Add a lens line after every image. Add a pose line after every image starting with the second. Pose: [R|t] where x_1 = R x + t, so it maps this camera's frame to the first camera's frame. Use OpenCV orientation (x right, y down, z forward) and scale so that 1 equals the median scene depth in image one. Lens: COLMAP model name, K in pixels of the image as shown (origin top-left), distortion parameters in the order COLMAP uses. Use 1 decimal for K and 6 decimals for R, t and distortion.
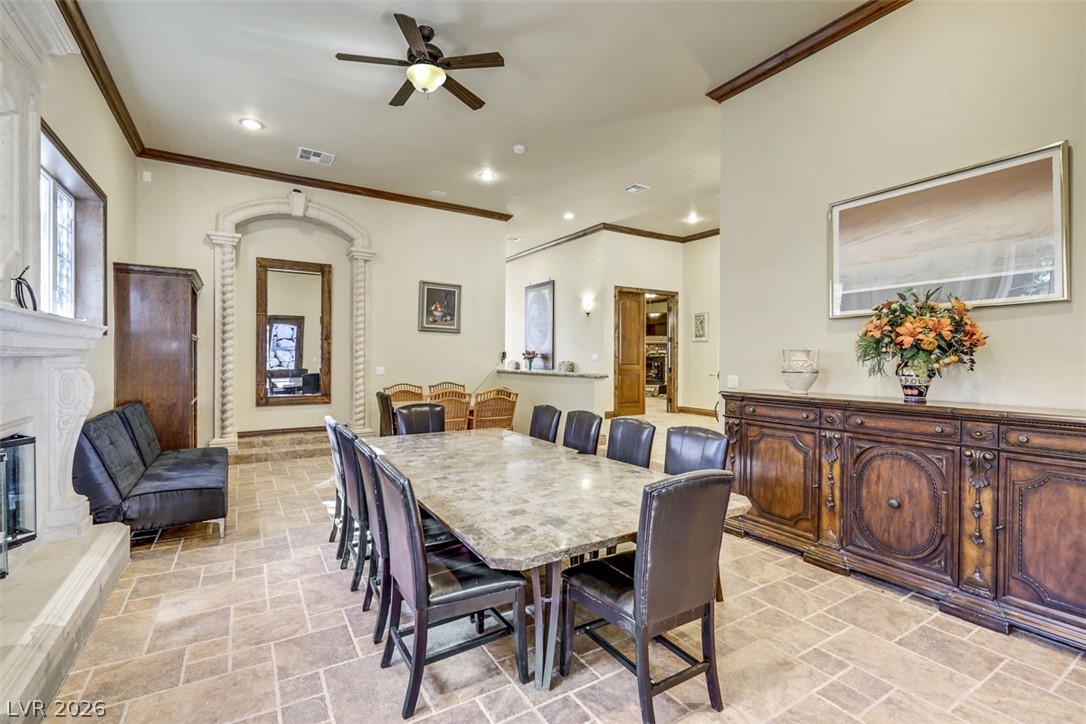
lens RADIAL K [[490.1, 0, 538.8], [0, 490.1, 361.0], [0, 0, 1]] dist [-0.002857, -0.000674]
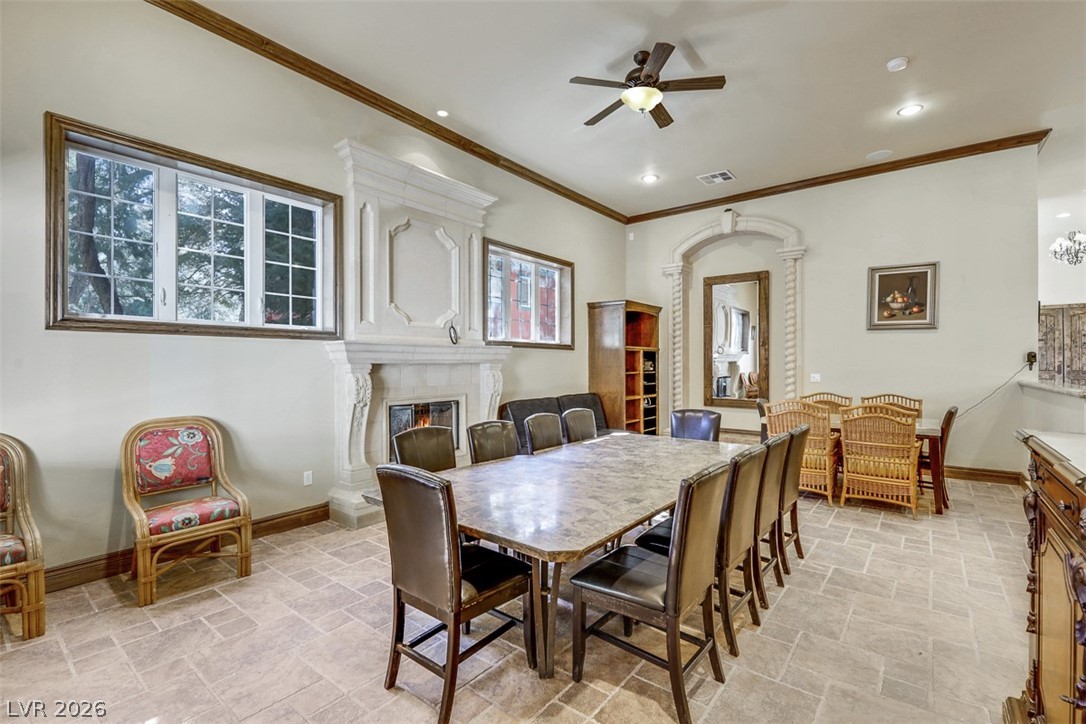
lens RADIAL K [[490.1, 0, 538.7], [0, 490.1, 364.8], [0, 0, 1]] dist [-0.002857, -0.000674]
pose [[0.312983, -0.001893, -0.949757, 0.379677], [-0.003515, 0.999989, -0.003151, 0.000750], [0.949752, 0.004325, 0.312973, 0.244018]]
